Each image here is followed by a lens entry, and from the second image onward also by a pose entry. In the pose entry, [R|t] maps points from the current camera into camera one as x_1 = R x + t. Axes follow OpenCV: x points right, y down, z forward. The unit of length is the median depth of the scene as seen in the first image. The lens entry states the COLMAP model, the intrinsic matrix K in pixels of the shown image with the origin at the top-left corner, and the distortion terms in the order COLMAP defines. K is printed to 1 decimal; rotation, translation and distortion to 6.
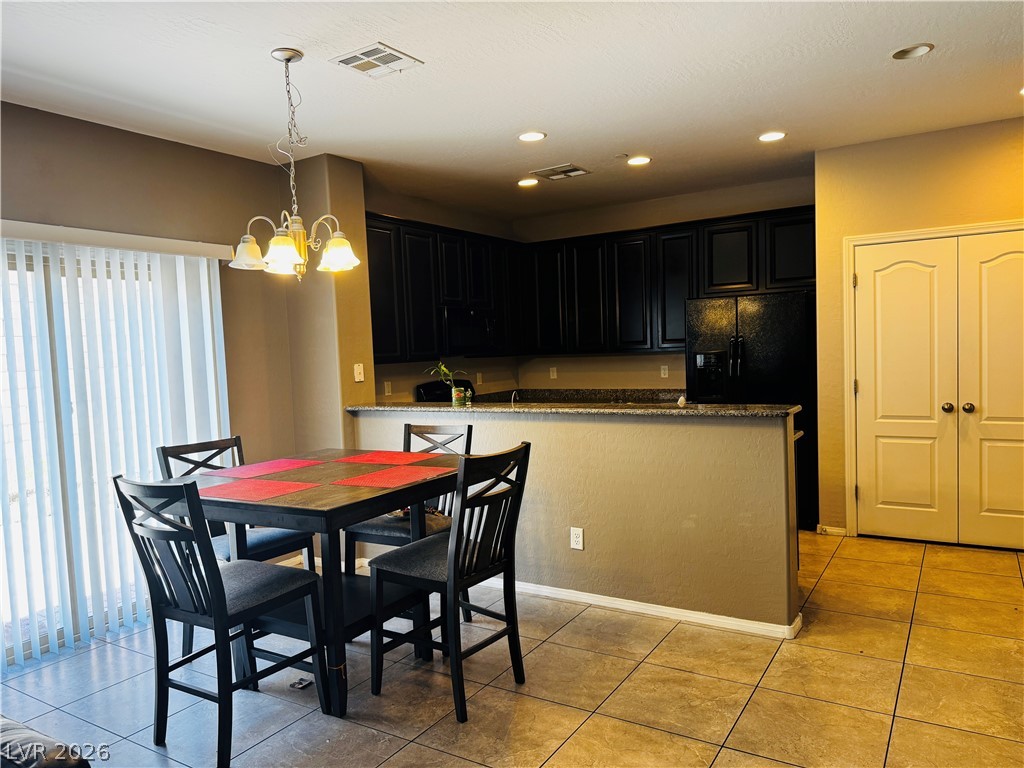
lens RADIAL K [[723.6, 0, 513.9], [0, 723.6, 389.5], [0, 0, 1]] dist [0.002379, -0.001251]
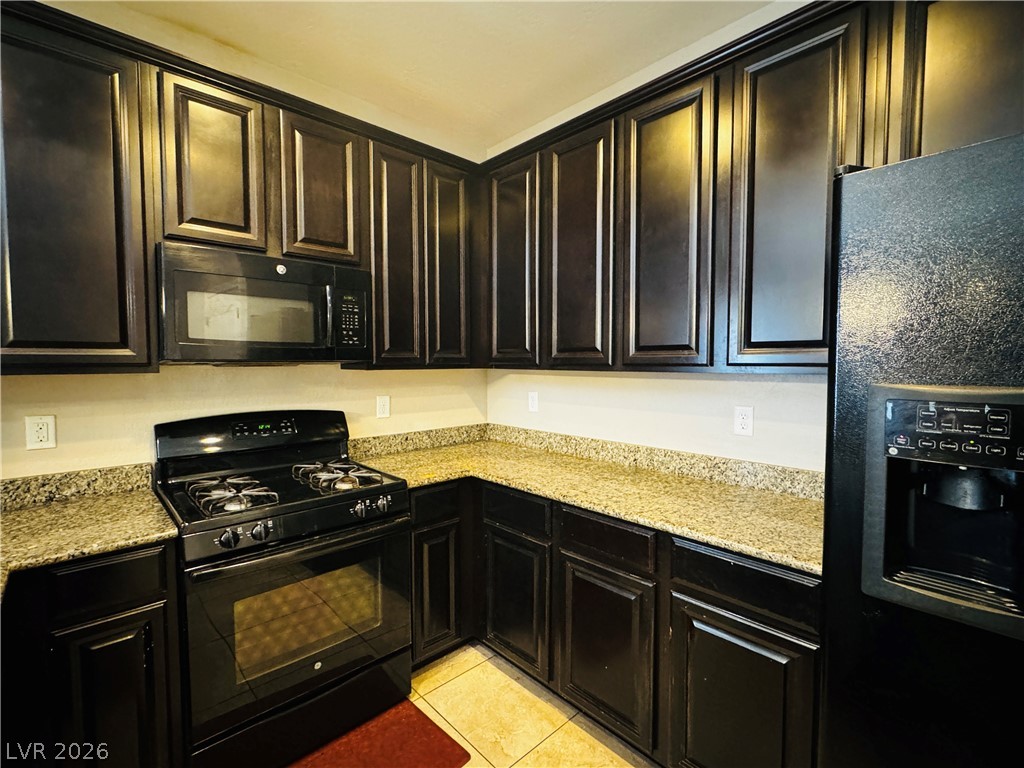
lens RADIAL K [[463.7, 0, 512.2], [0, 463.7, 383.1], [0, 0, 1]] dist [-0.005593, 0.000229]
pose [[0.963208, 0.051576, -0.263763, 0.203057], [-0.053538, 0.998566, -0.000248, -0.055198], [0.263372, 0.014360, 0.964588, 0.963035]]
